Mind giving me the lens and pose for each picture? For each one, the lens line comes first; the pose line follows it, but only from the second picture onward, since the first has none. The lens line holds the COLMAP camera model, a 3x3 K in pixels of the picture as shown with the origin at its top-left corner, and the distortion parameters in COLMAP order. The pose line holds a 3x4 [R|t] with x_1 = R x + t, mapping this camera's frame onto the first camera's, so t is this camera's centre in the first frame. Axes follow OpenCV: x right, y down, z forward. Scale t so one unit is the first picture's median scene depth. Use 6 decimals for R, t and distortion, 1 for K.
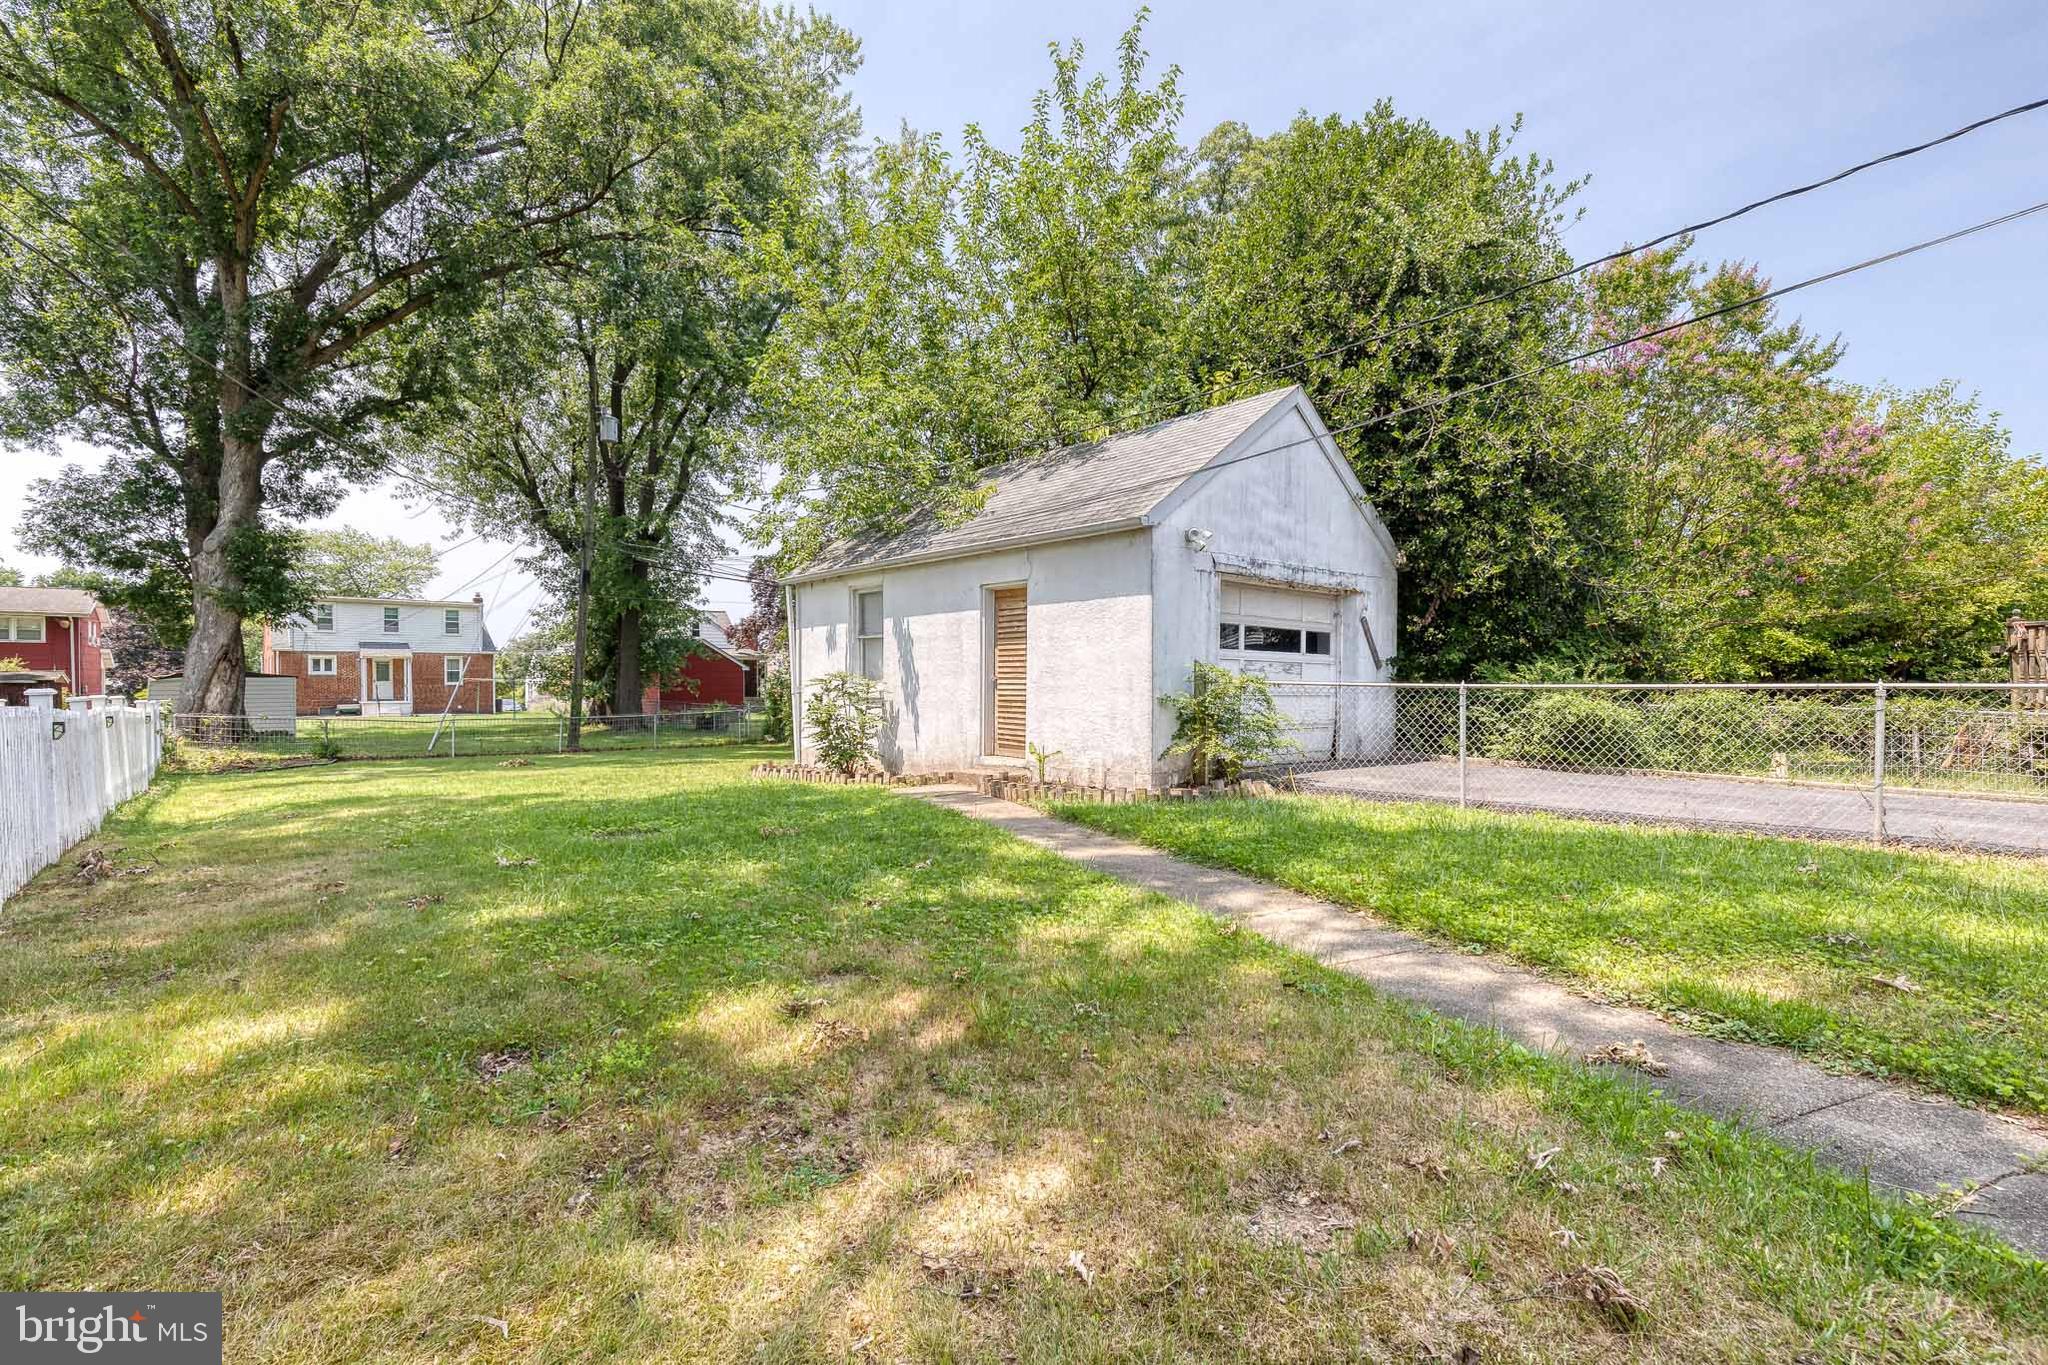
lens RADIAL K [[917.3, 0, 1044.2], [0, 917.3, 682.5], [0, 0, 1]] dist [0.010166, -0.000695]
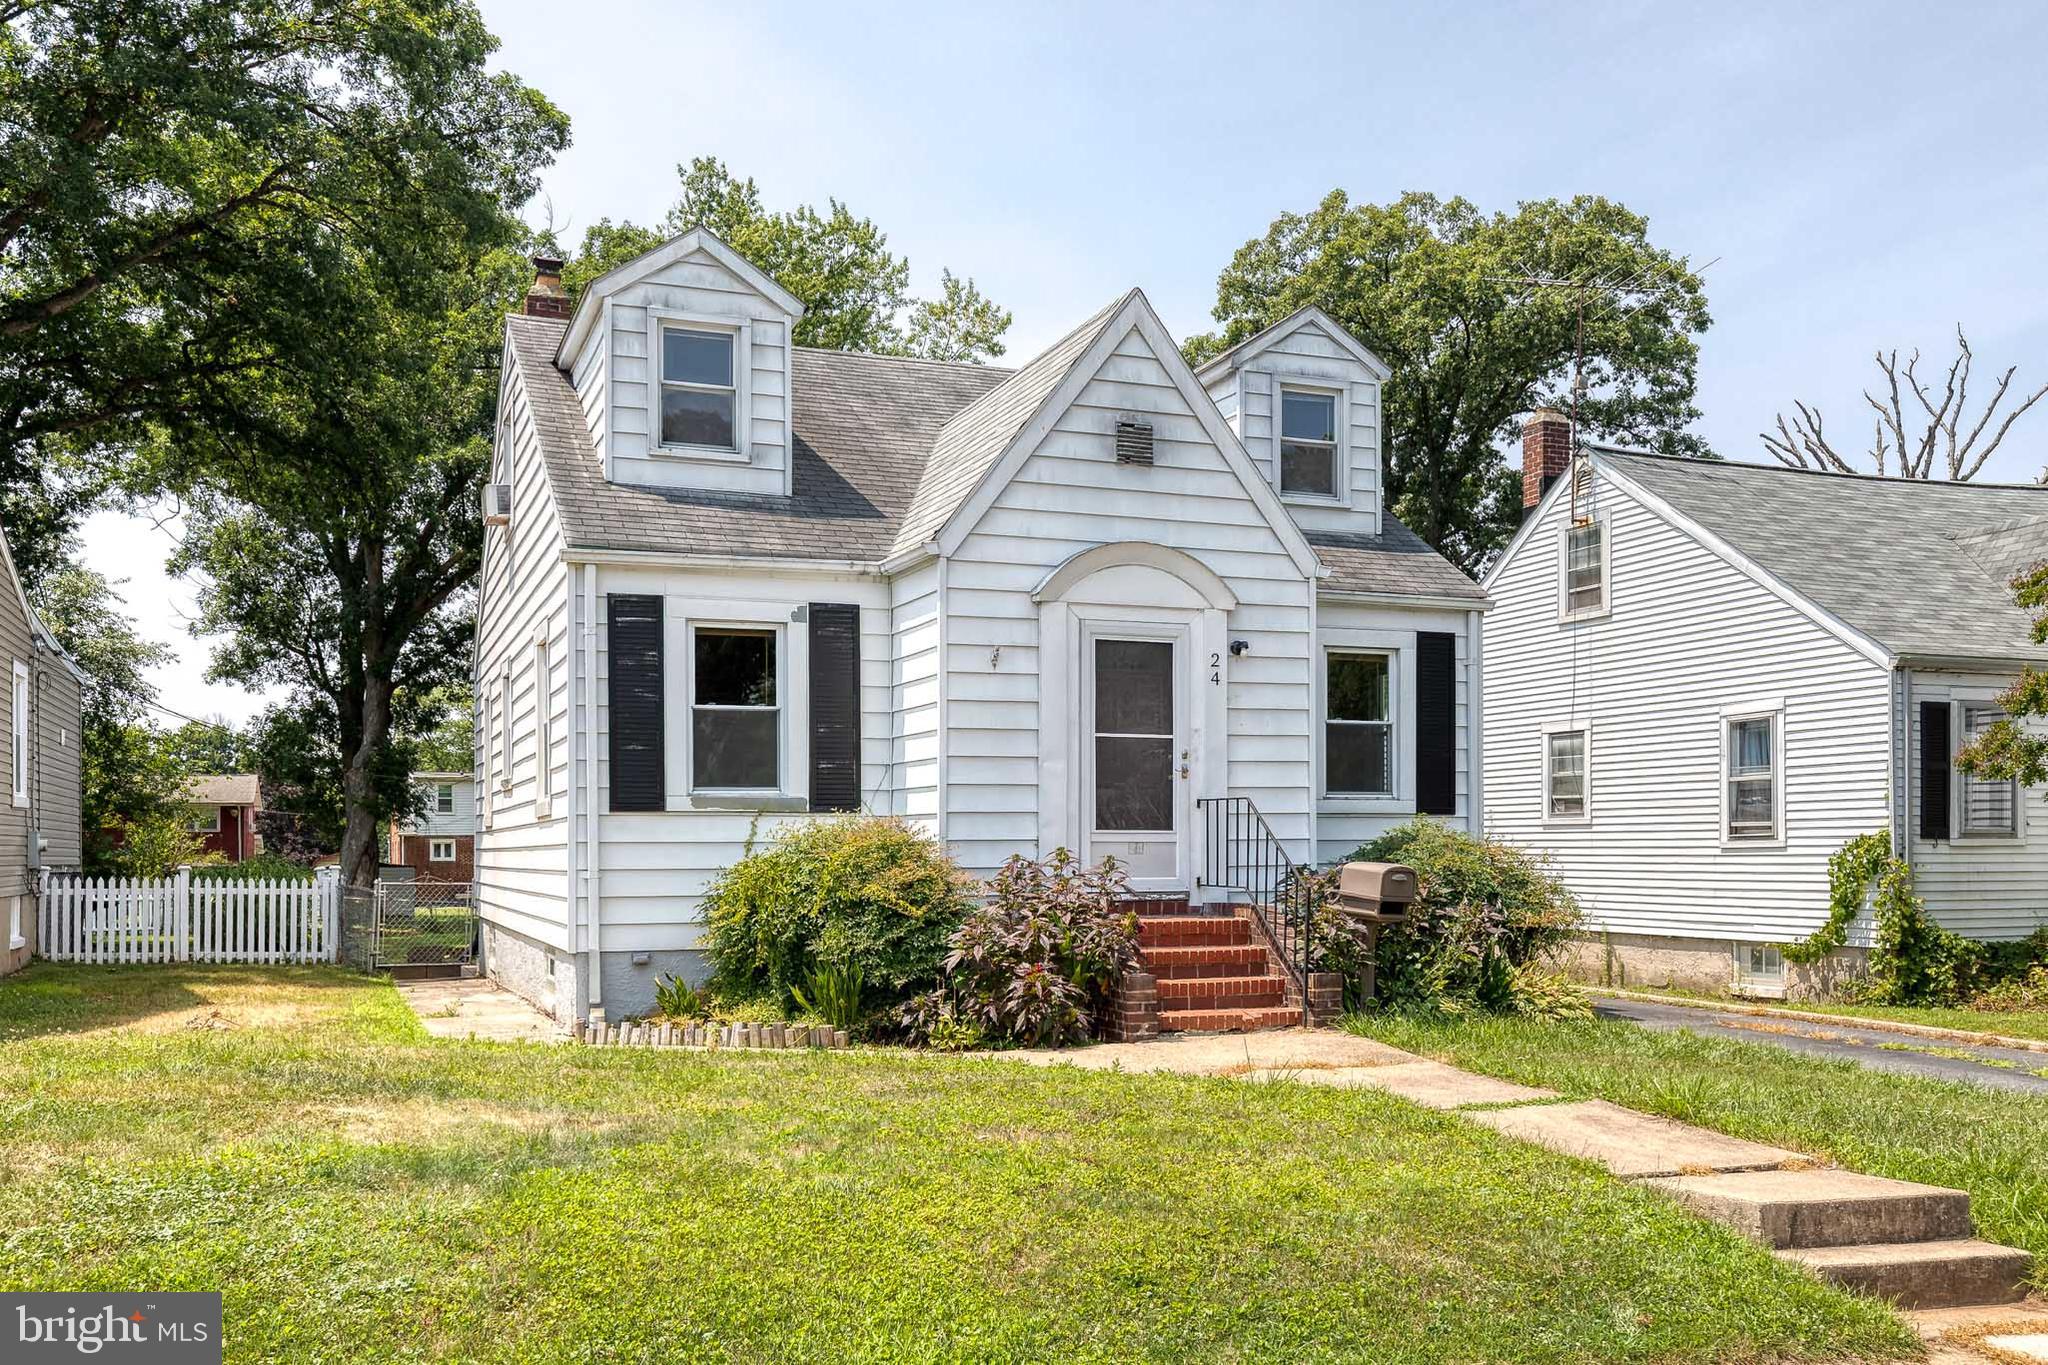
lens RADIAL K [[1753.9, 0, 1023.5], [0, 1753.9, 840.3], [0, 0, 1]] dist [0.005214, 0.000305]
pose [[0.937477, -0.008126, -0.347953, 0.748875], [0.004004, 0.999913, -0.012563, -0.009968], [0.348025, 0.010385, 0.937428, -0.887997]]
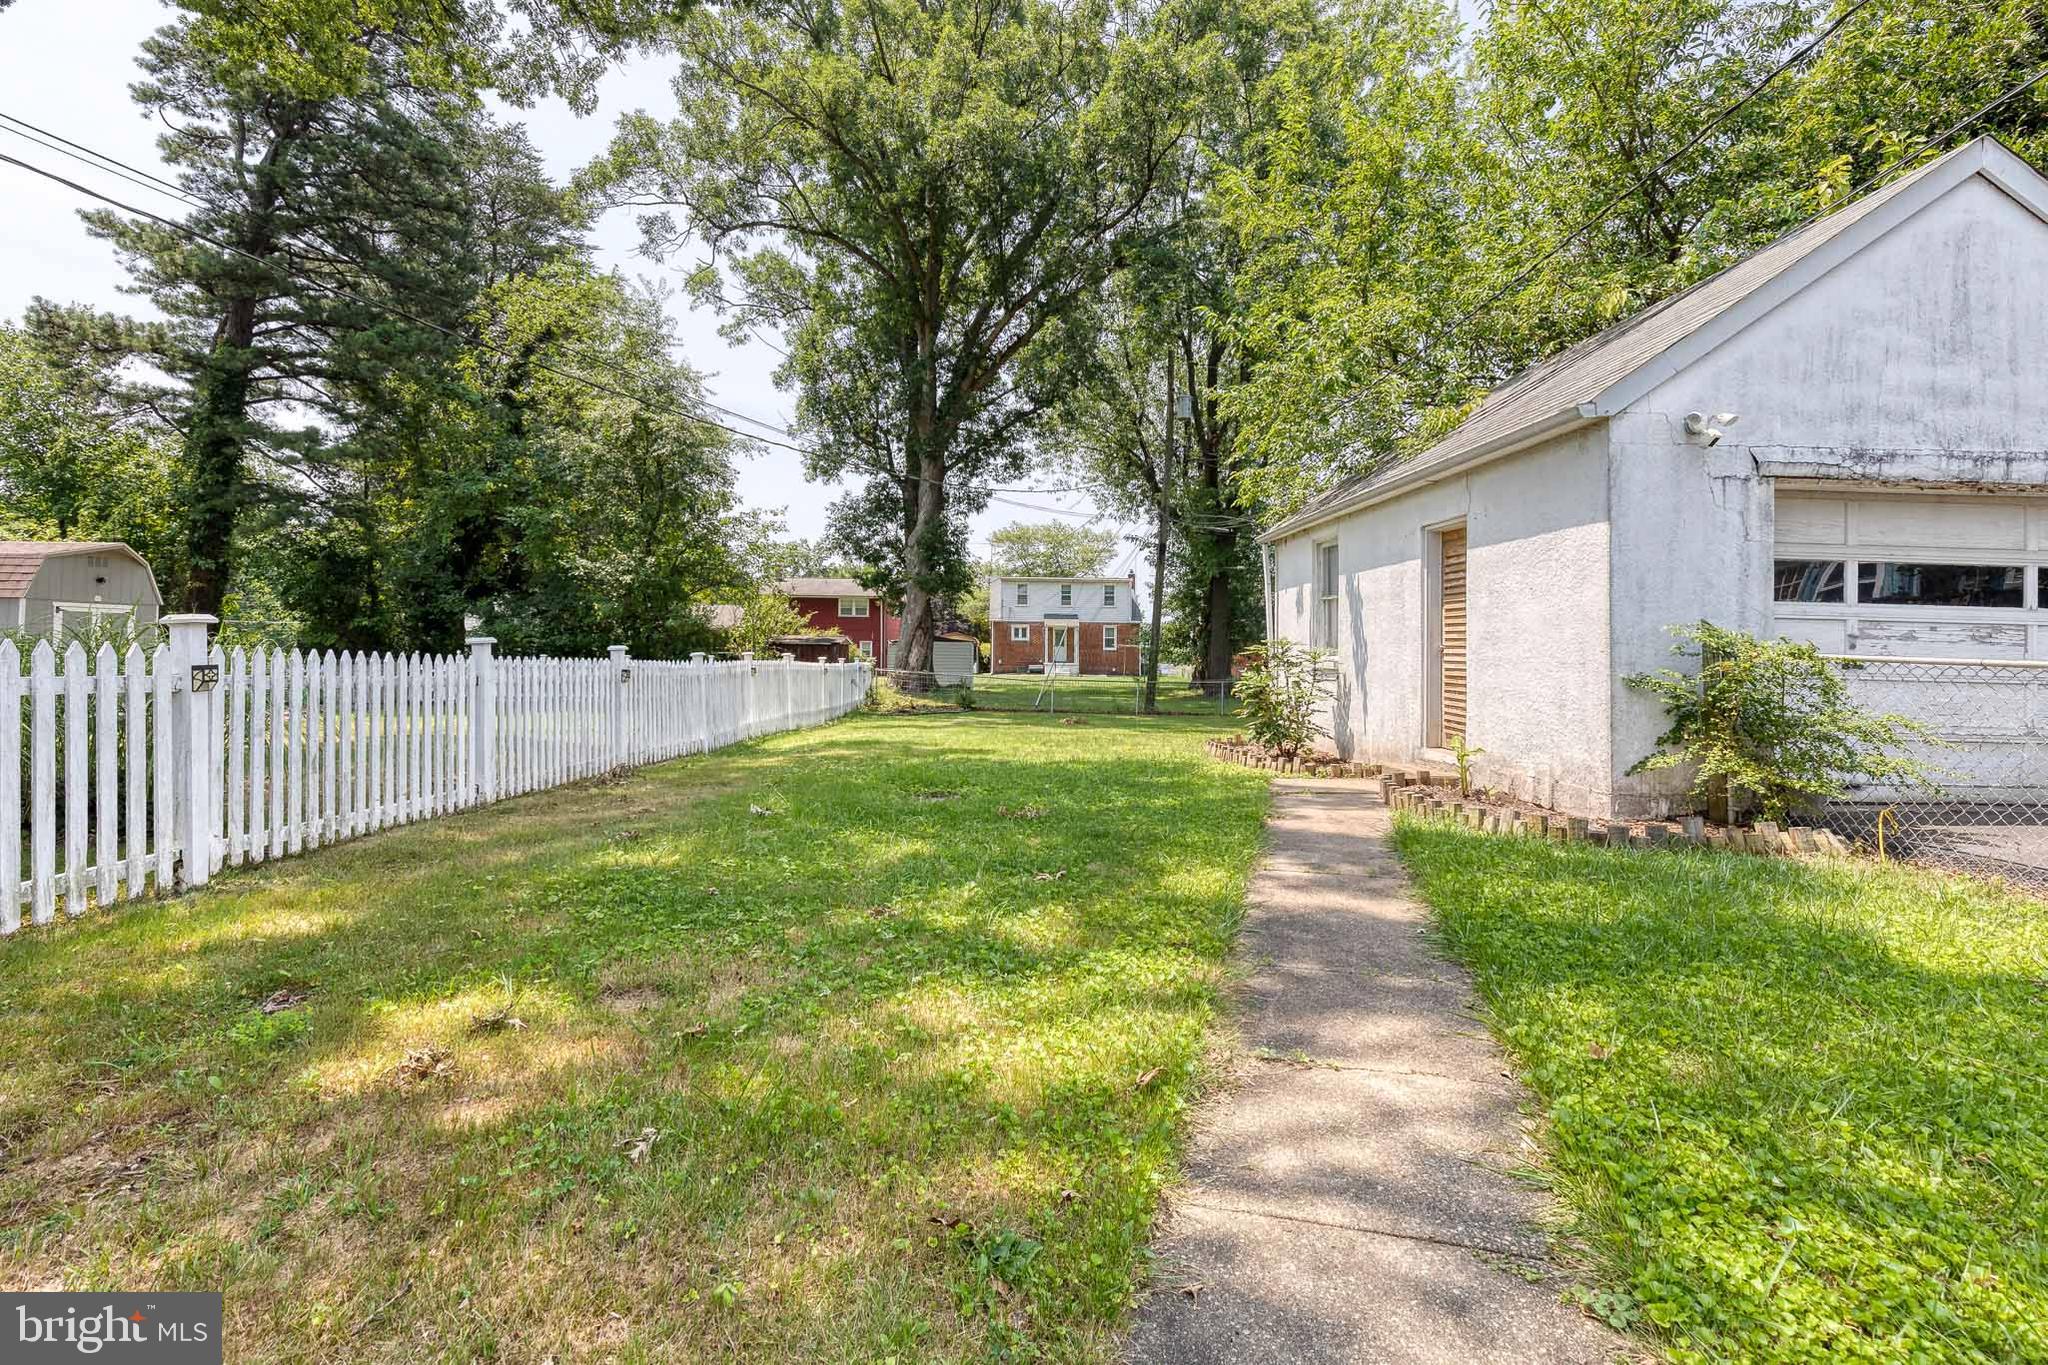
lens RADIAL K [[939.5, 0, 1037.2], [0, 939.5, 625.7], [0, 0, 1]] dist [0.007462, -0.000145]
pose [[0.770196, -0.004206, -0.637793, 0.087368], [-0.013380, 0.999652, -0.022750, -0.000028], [0.637667, 0.026056, 0.769872, 0.082903]]
